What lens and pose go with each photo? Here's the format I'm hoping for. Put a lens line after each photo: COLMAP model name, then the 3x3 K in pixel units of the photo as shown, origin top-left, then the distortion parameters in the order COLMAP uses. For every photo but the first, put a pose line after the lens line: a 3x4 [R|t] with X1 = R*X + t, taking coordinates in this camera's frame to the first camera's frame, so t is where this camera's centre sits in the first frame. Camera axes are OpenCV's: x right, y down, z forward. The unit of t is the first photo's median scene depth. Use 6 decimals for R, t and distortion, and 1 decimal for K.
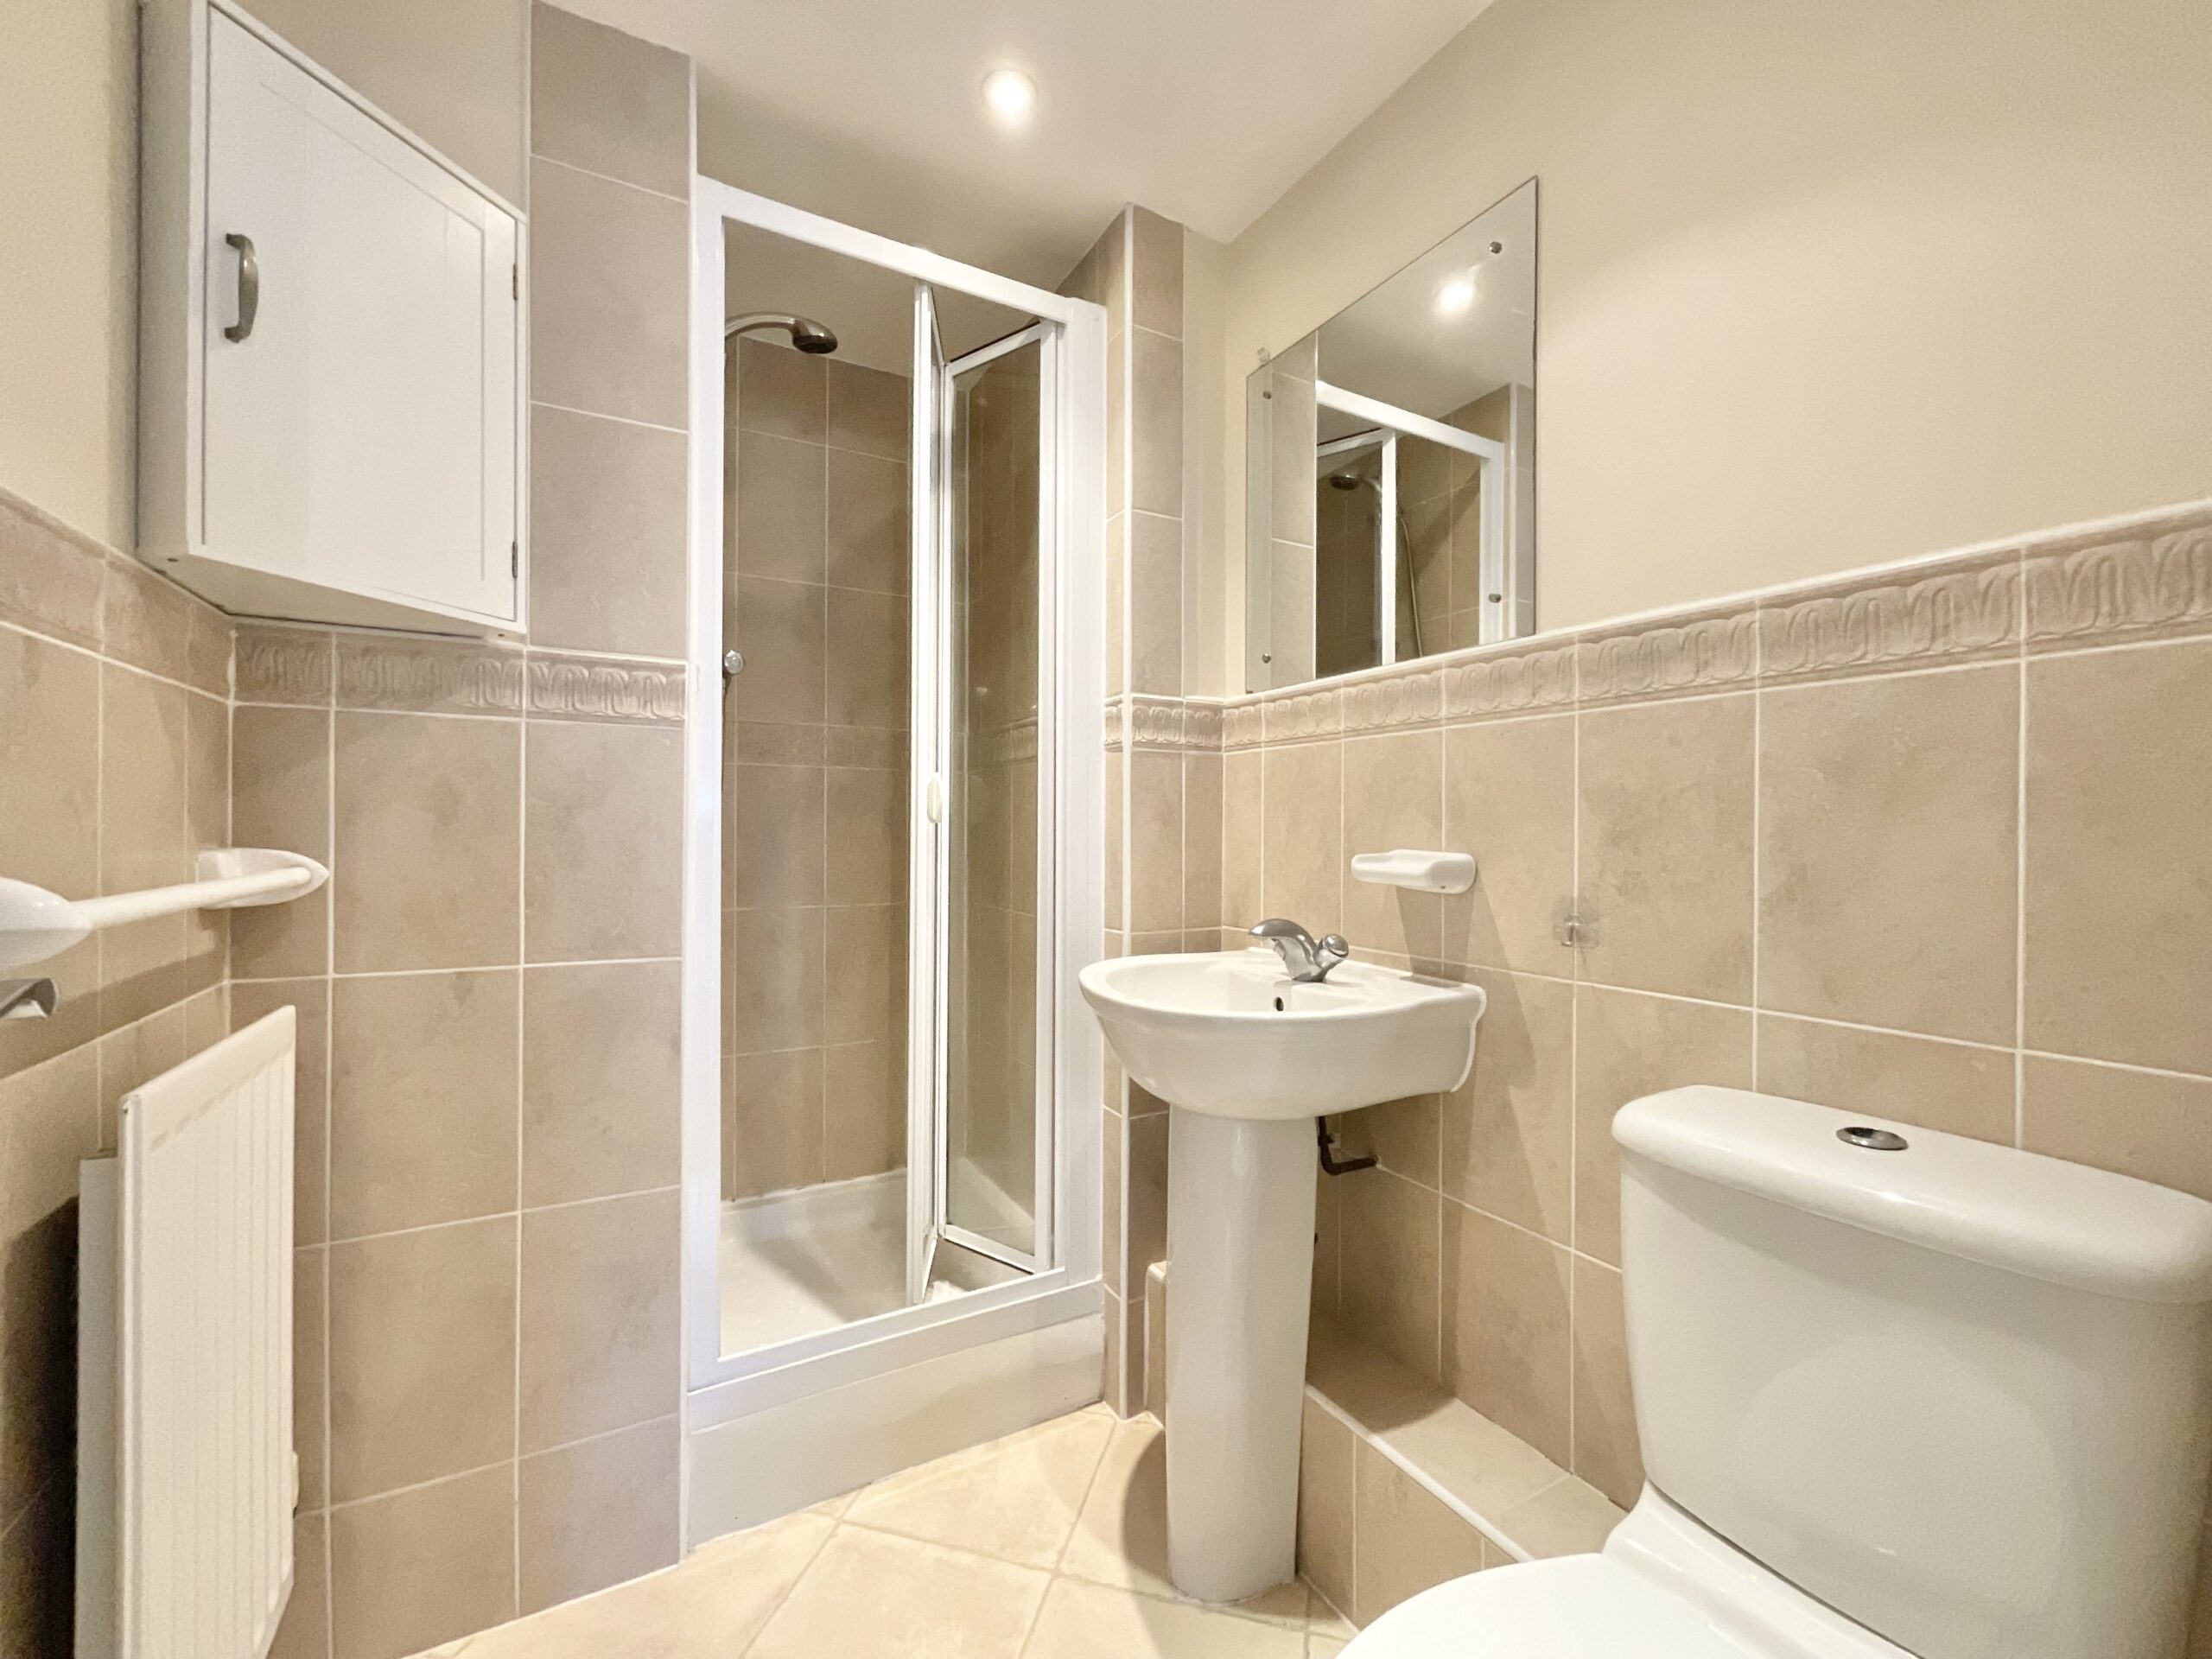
lens RADIAL K [[905.5, 0, 1104.1], [0, 905.5, 831.5], [0, 0, 1]] dist [0.004707, -0.002579]
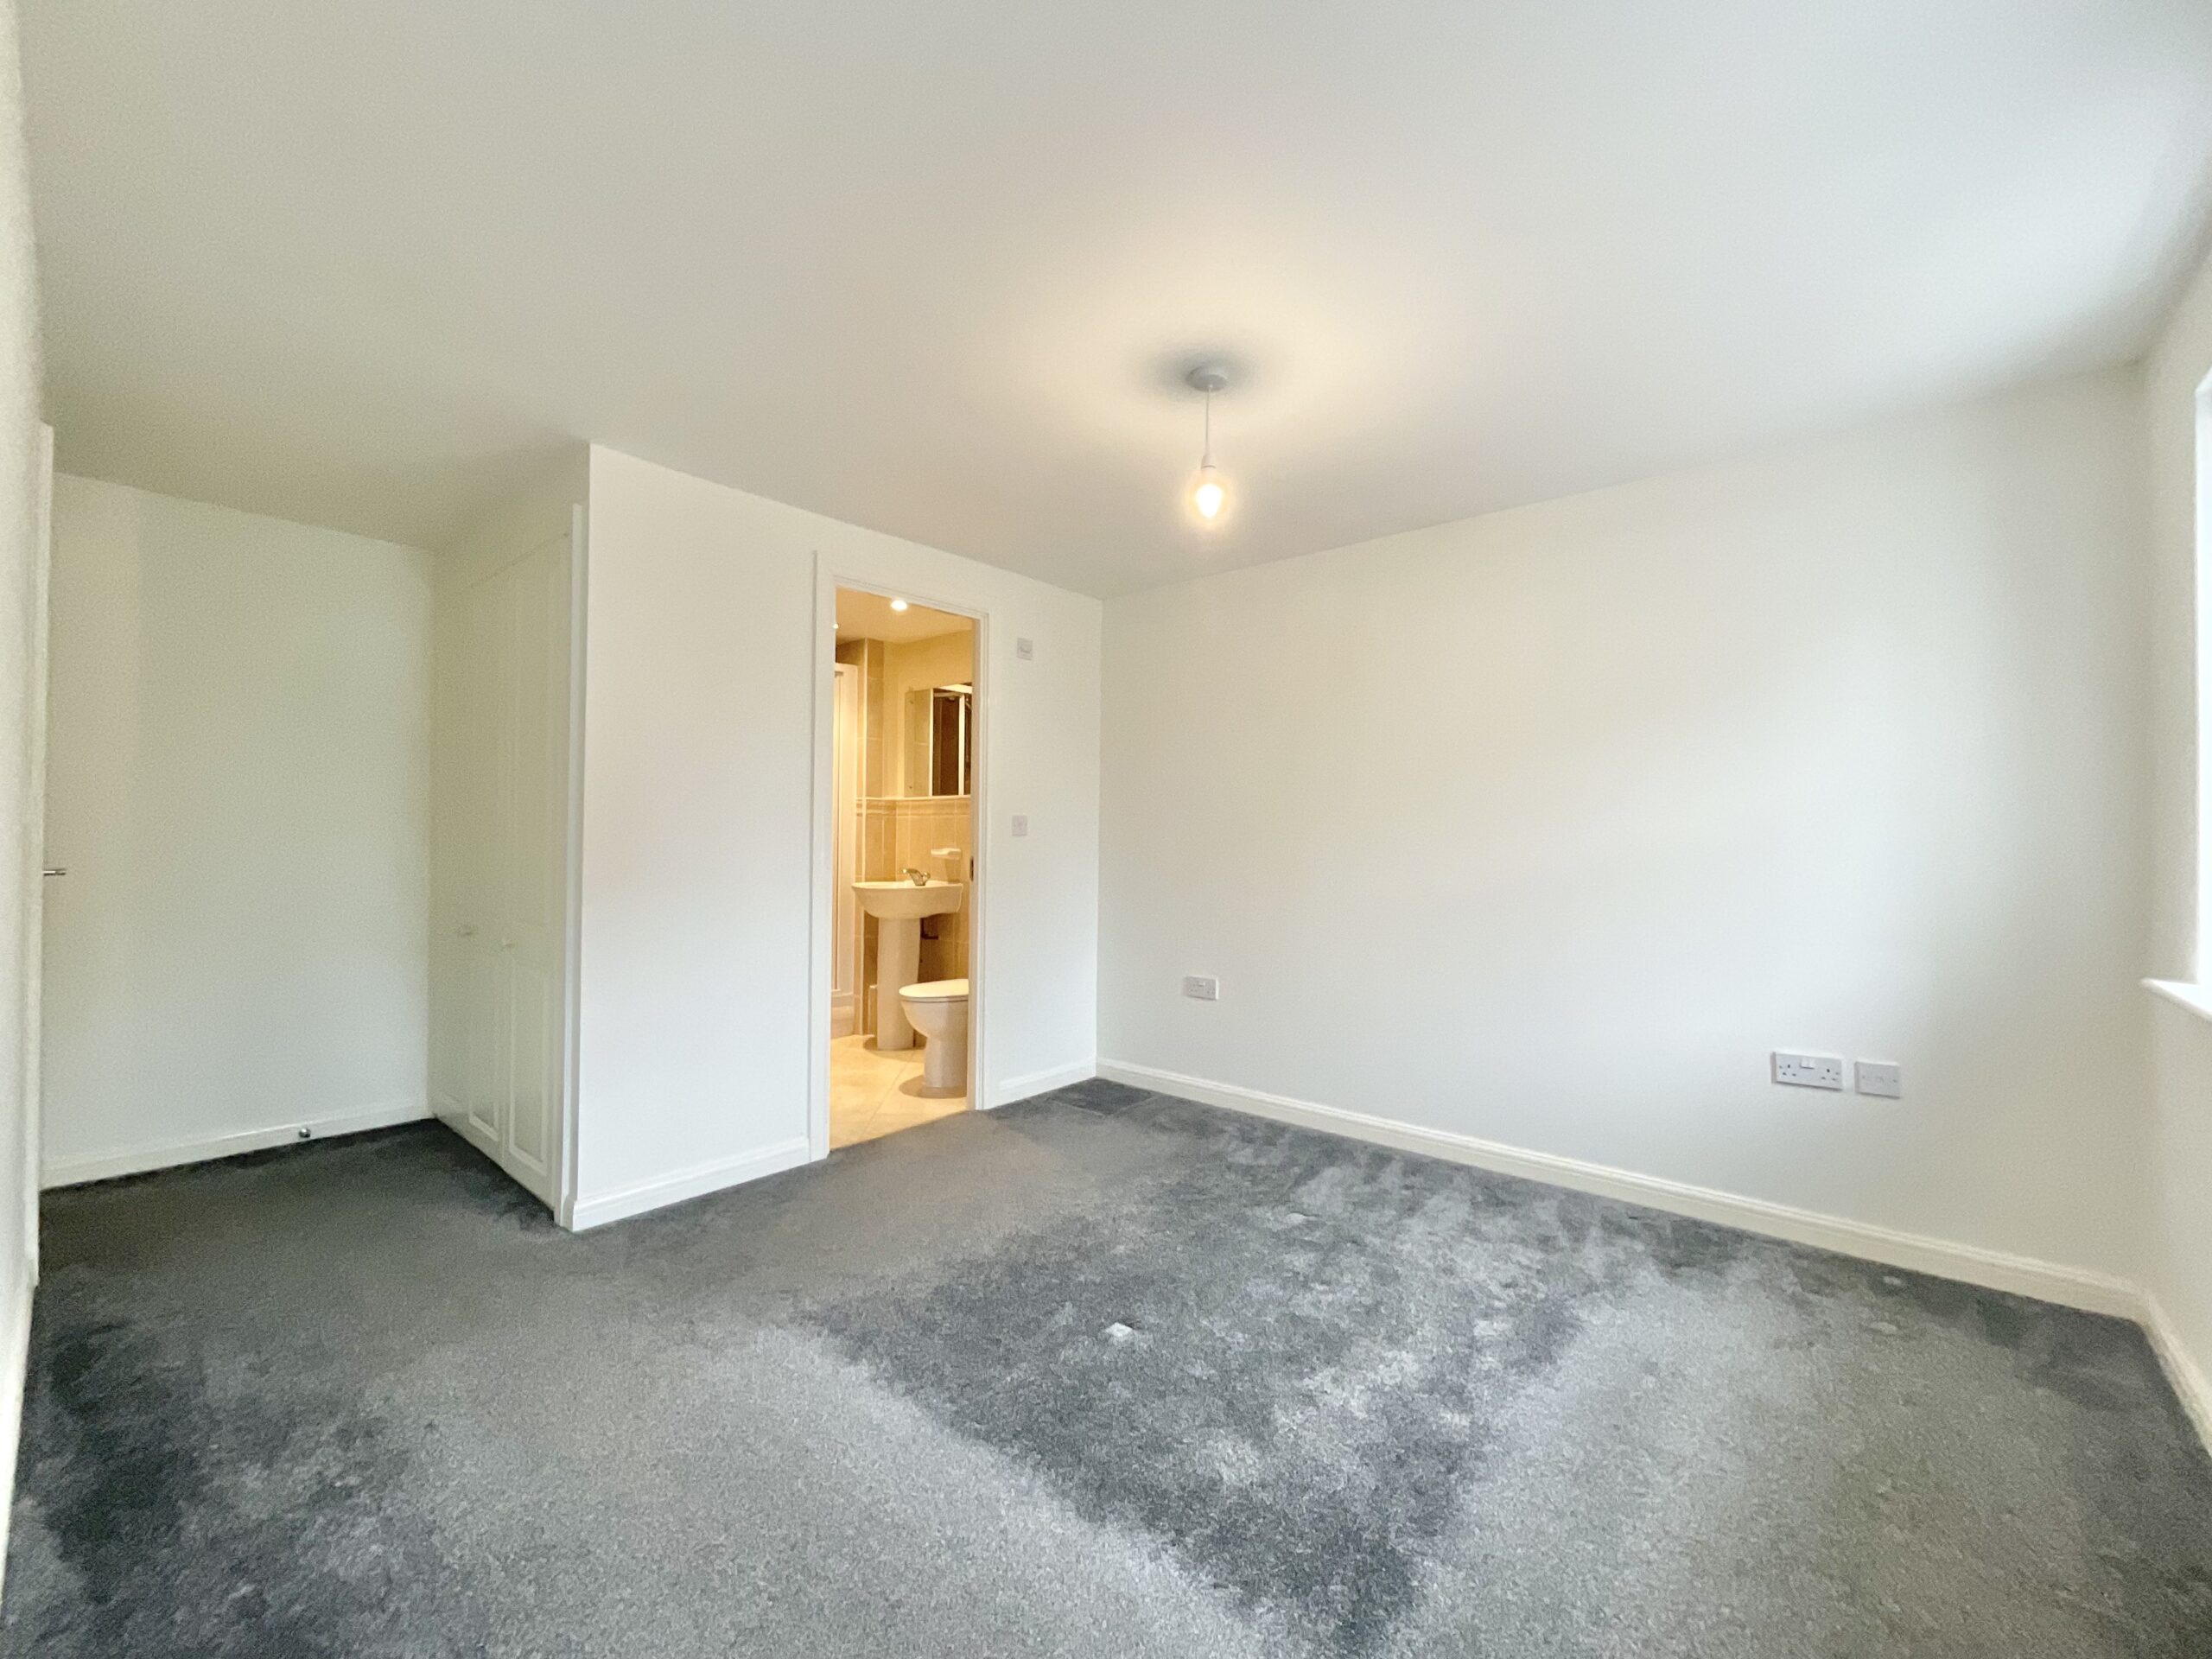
lens RADIAL K [[905.5, 0, 1102.6], [0, 905.5, 834.8], [0, 0, 1]] dist [0.004707, -0.002579]
pose [[0.945858, 0.007090, 0.324502, -0.203904], [-0.005970, 0.999972, -0.004447, -0.017172], [-0.324525, 0.002269, 0.945874, -2.141852]]
